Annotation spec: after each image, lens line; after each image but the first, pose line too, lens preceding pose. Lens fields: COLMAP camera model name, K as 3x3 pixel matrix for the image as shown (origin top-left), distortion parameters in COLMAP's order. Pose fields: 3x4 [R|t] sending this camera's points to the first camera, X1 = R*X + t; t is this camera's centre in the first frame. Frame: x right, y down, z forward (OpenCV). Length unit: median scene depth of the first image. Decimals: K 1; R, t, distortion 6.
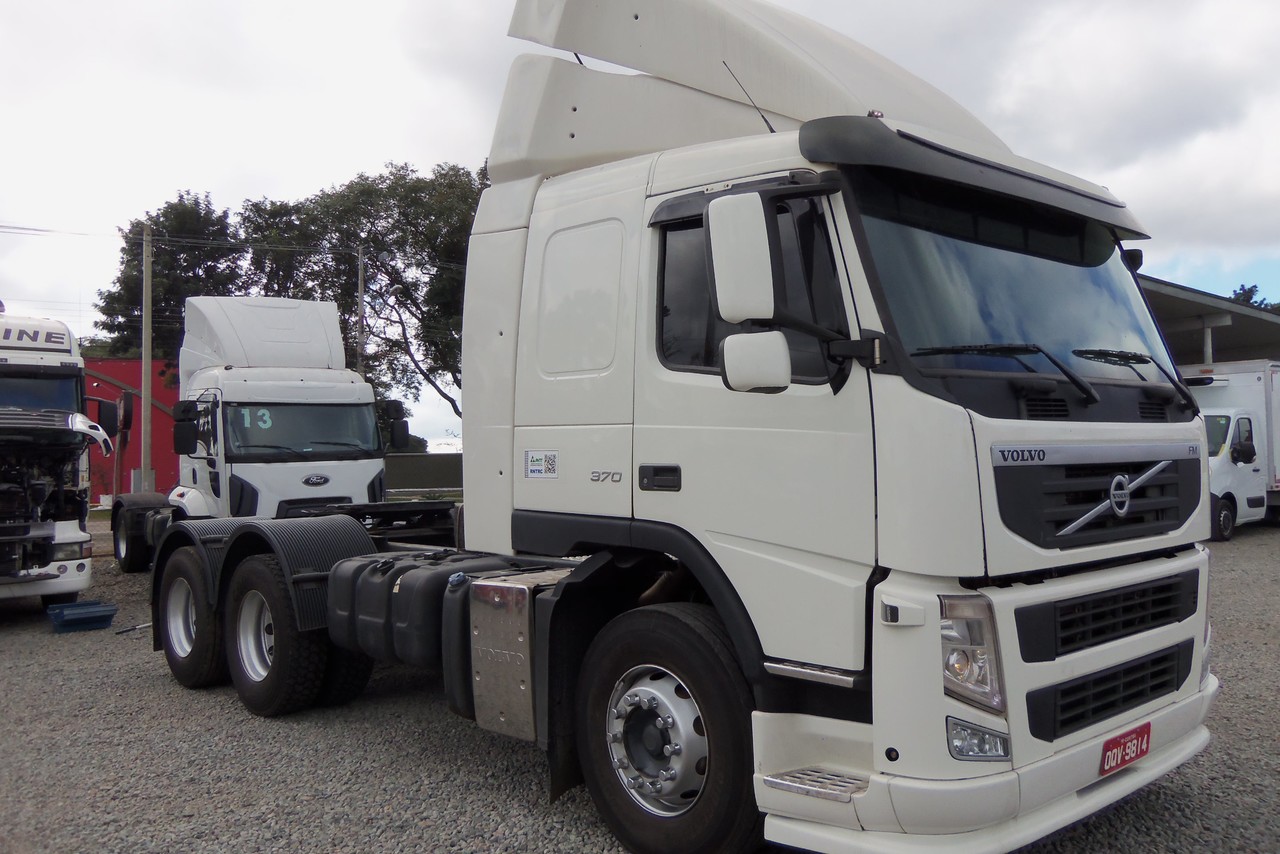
lens RADIAL K [[1065.4, 0, 639.5], [0, 1065.4, 421.8], [0, 0, 1]] dist [-0.023106, 0.031643]
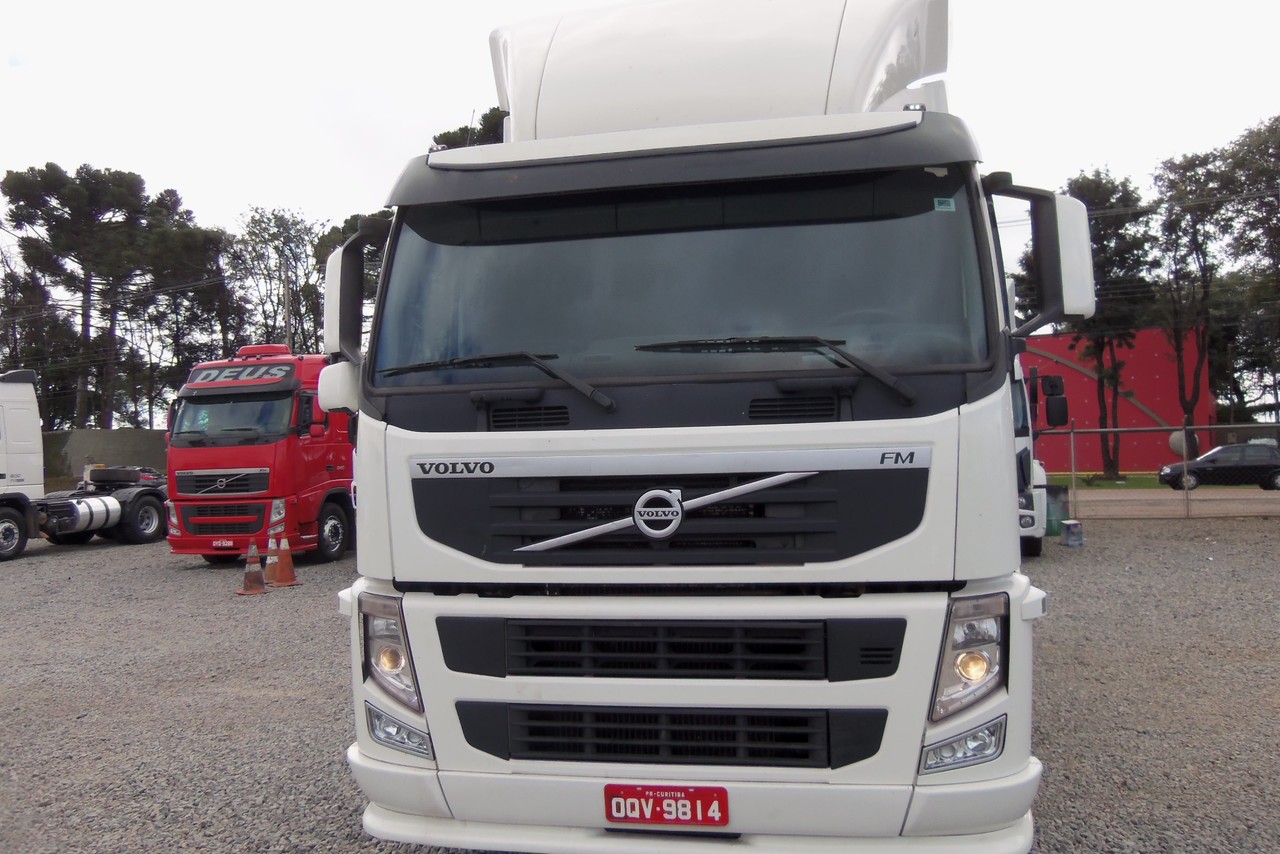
lens RADIAL K [[1065.4, 0, 639.0], [0, 1065.4, 432.2], [0, 0, 1]] dist [-0.023106, 0.031643]
pose [[0.617436, -0.009039, -0.786569, 1.185975], [0.040073, 0.998997, 0.019976, -0.014707], [0.785600, -0.043854, 0.617179, 0.480025]]
